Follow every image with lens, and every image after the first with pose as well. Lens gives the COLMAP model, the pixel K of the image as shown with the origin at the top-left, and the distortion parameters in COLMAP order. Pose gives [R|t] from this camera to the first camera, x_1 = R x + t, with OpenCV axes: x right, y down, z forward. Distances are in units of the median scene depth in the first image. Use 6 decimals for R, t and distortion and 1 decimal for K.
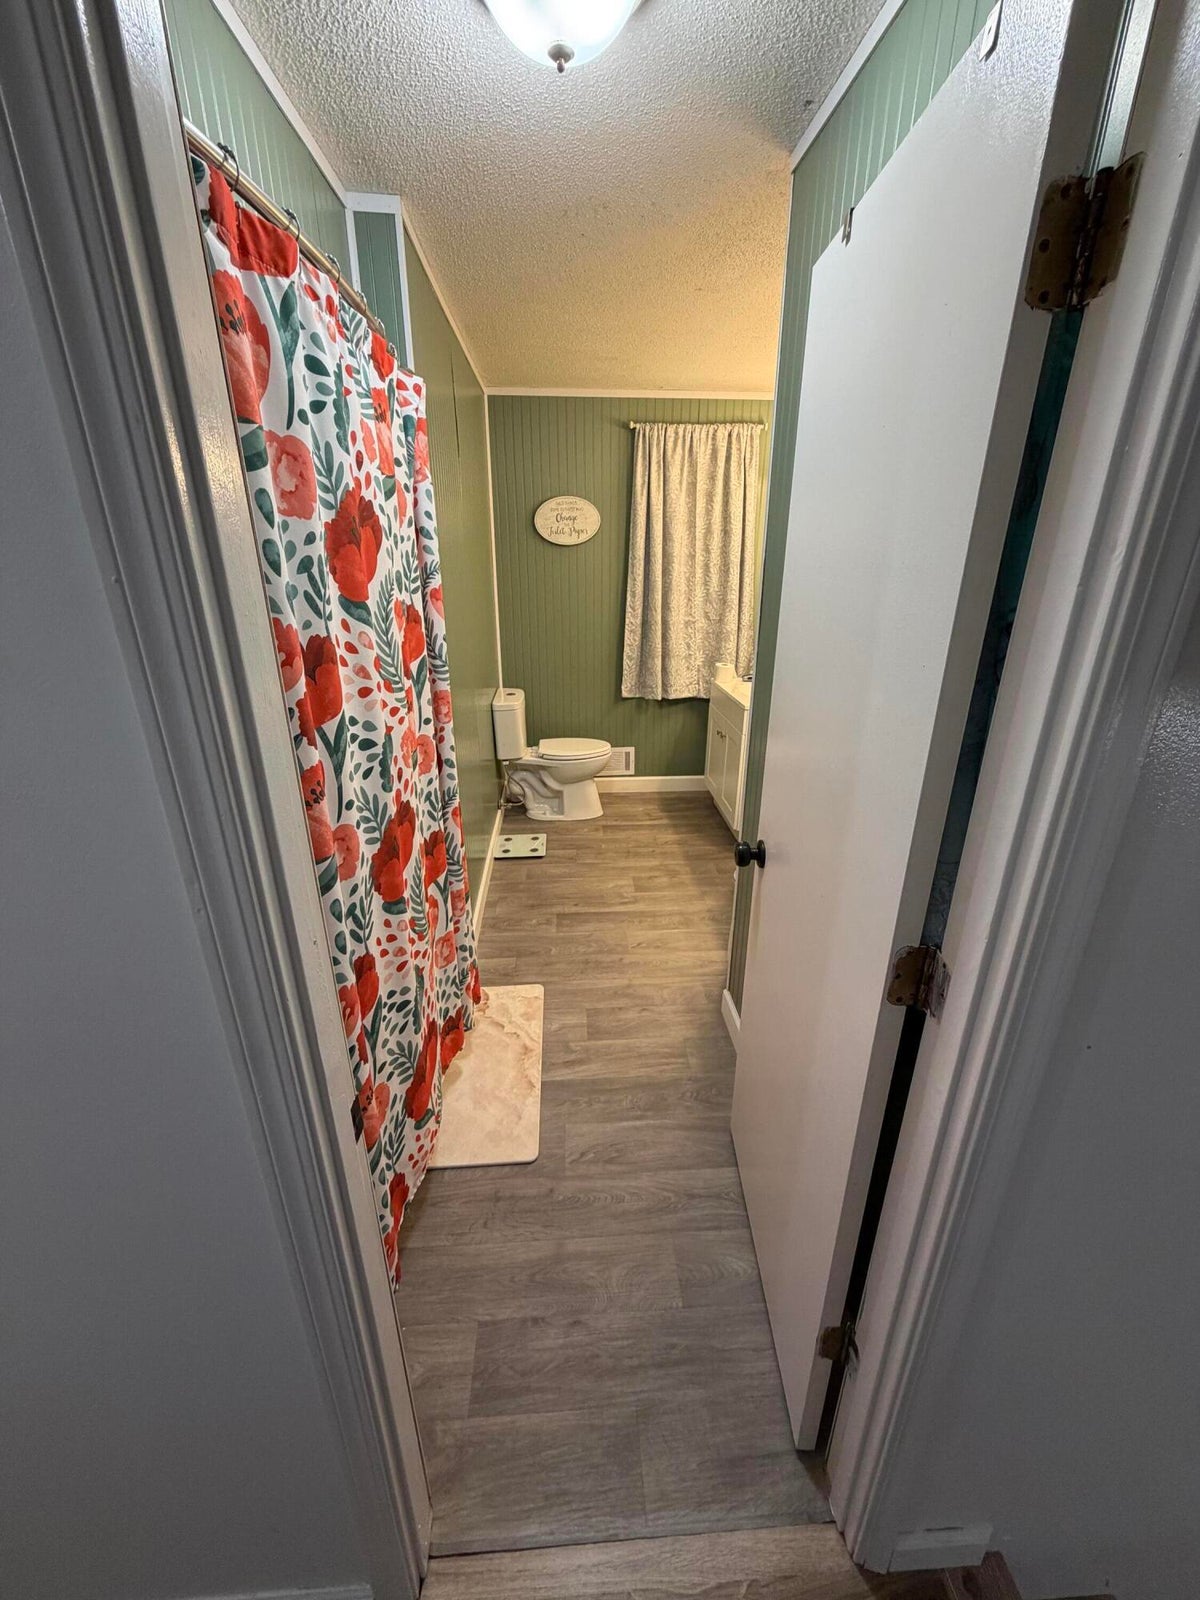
lens RADIAL K [[640.3, 0, 598.9], [0, 640.3, 792.8], [0, 0, 1]] dist [0.000556, -0.000571]
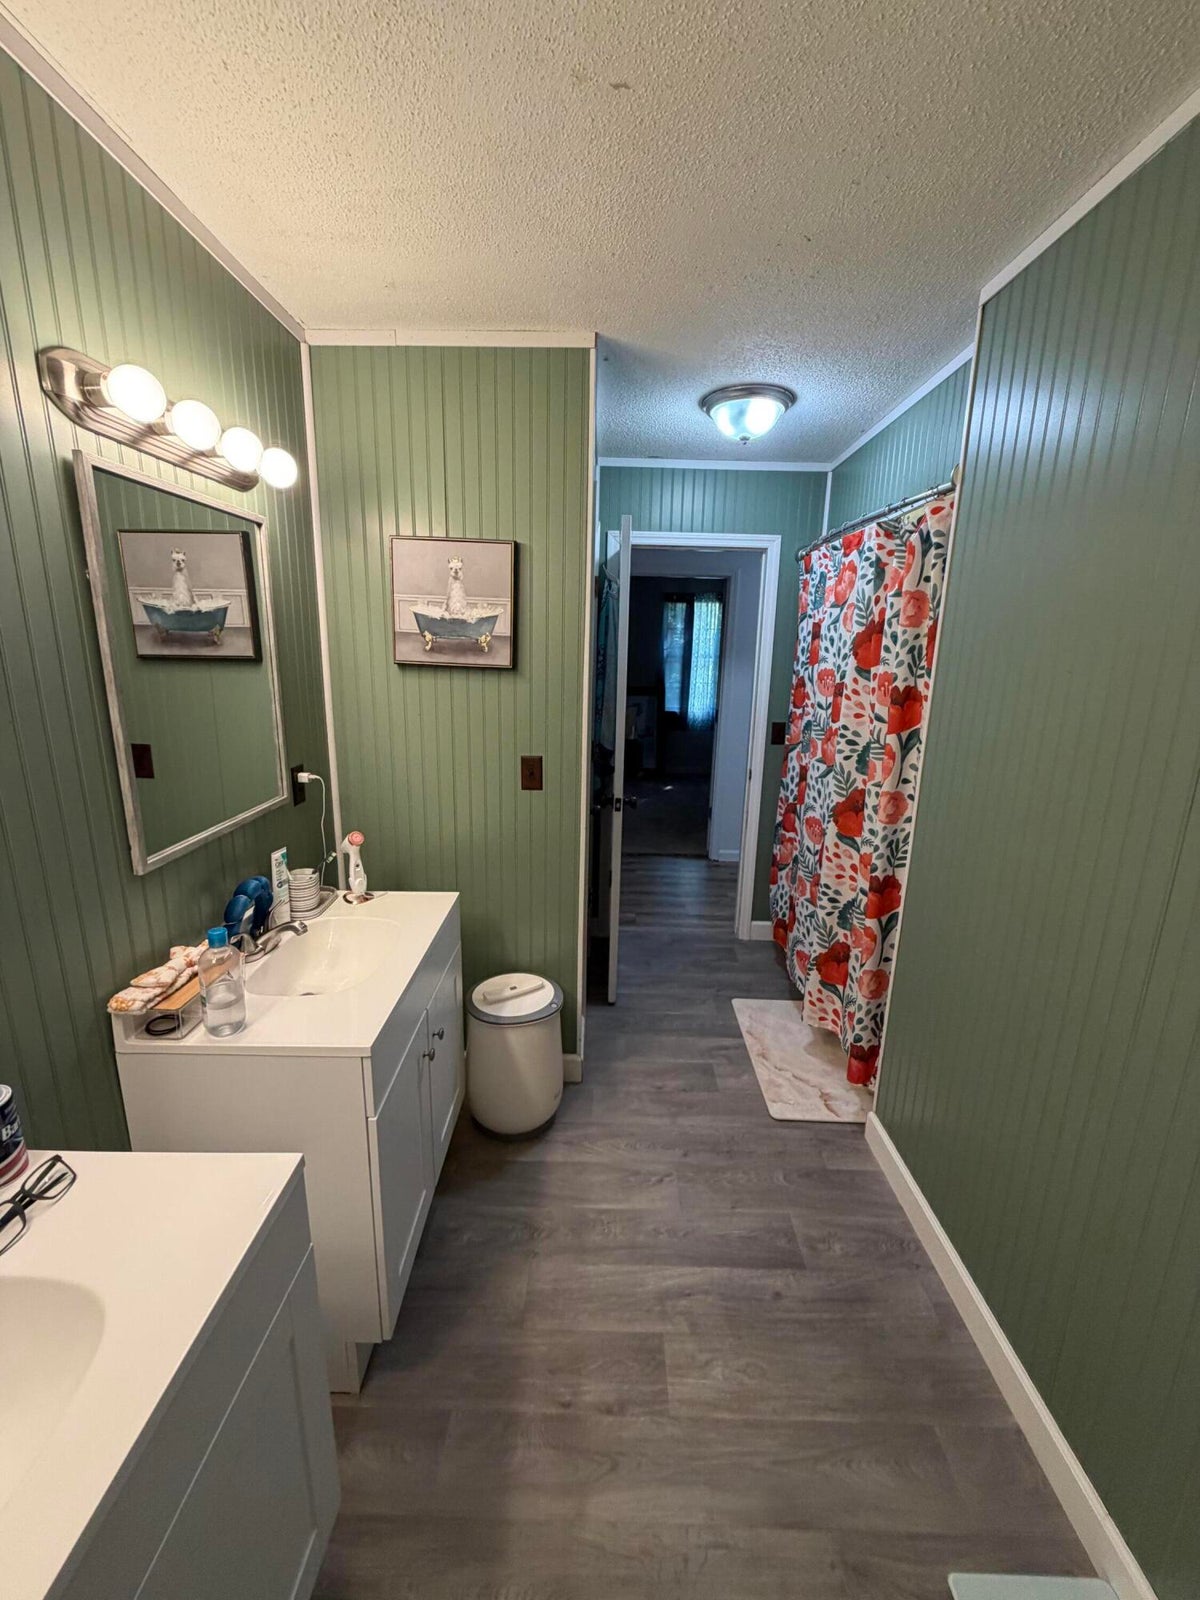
lens RADIAL K [[640.3, 0, 599.9], [0, 640.3, 796.9], [0, 0, 1]] dist [0.000556, -0.000571]
pose [[-0.997475, -0.029740, 0.064499, 0.113445], [0.011773, 0.826319, 0.563079, -0.599169], [-0.070043, 0.562417, -0.823882, 1.576248]]
